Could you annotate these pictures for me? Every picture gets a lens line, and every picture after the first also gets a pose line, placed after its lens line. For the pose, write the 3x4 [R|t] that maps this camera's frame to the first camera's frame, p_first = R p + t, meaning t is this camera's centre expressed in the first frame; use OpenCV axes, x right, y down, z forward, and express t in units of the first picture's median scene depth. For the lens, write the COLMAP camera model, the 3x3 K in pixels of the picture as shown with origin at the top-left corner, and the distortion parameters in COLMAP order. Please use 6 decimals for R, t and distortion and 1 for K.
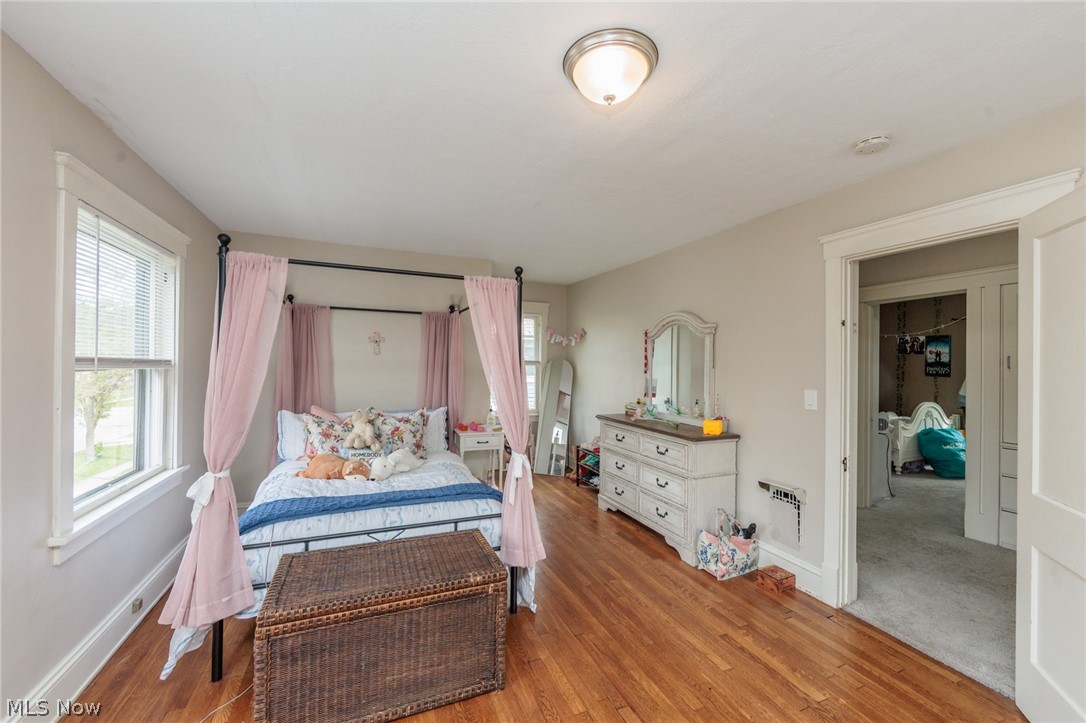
lens RADIAL K [[423.7, 0, 544.7], [0, 423.7, 361.5], [0, 0, 1]] dist [-0.009164, 0.002095]
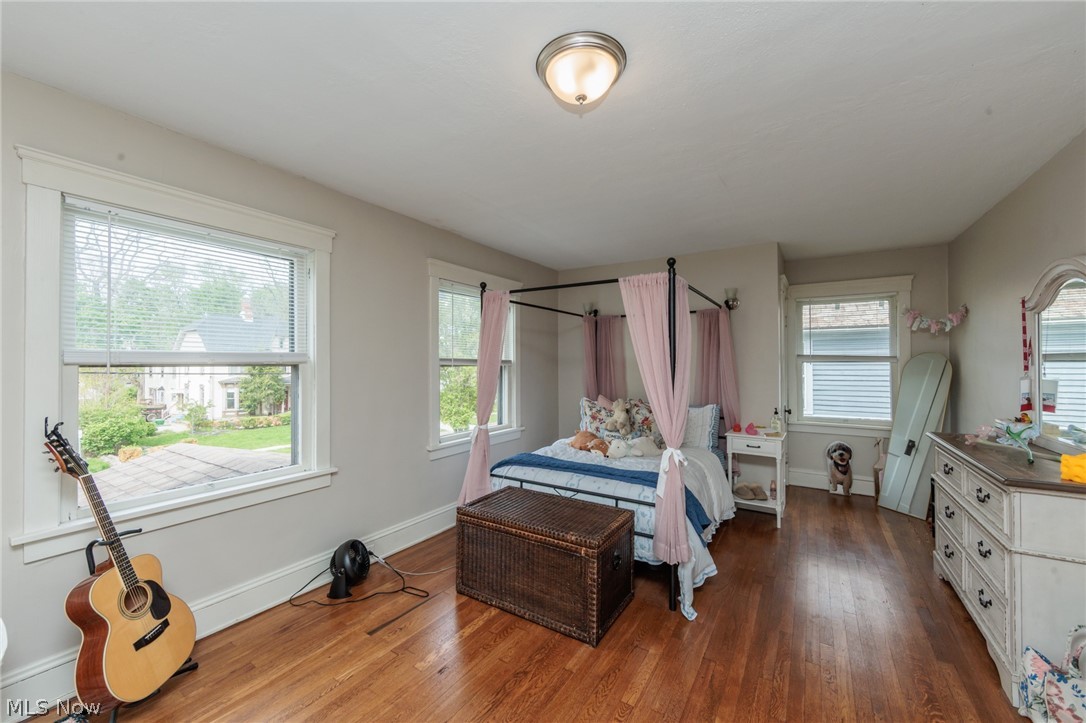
lens RADIAL K [[423.7, 0, 546.0], [0, 423.7, 361.9], [0, 0, 1]] dist [-0.009164, 0.002095]
pose [[0.564702, -0.017232, -0.825115, 0.594364], [0.011454, 0.999849, -0.013043, 0.028306], [0.825216, -0.002086, 0.564814, 0.207495]]
